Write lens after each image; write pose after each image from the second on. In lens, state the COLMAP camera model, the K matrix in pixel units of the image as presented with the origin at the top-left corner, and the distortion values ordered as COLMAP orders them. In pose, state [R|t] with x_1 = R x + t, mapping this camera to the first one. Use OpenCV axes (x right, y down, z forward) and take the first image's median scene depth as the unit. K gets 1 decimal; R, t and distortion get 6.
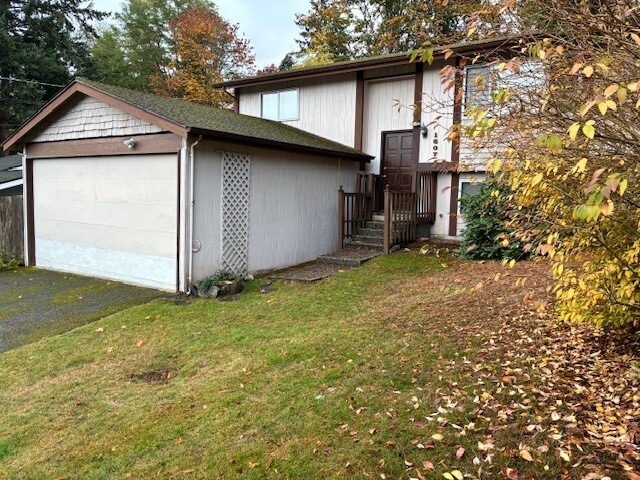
lens RADIAL K [[482.0, 0, 319.7], [0, 482.0, 237.6], [0, 0, 1]] dist [0.009195, -0.003598]
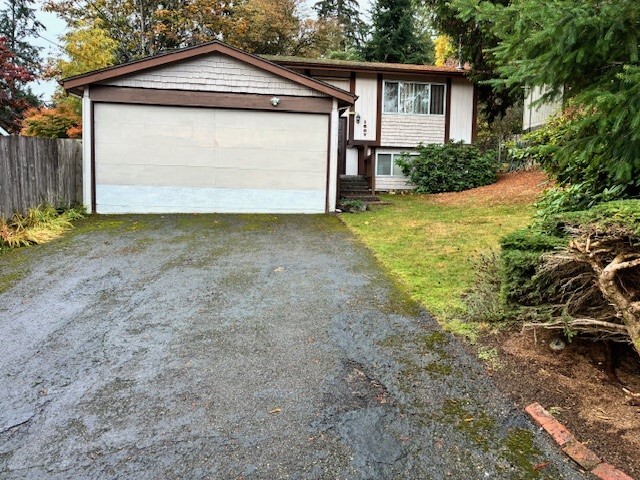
lens RADIAL K [[482.0, 0, 319.8], [0, 482.0, 242.2], [0, 0, 1]] dist [0.009195, -0.003598]
pose [[0.752388, -0.057839, 0.656176, -1.023028], [0.051164, 0.998260, 0.029327, 0.127497], [-0.656731, 0.011507, 0.754037, -0.030897]]
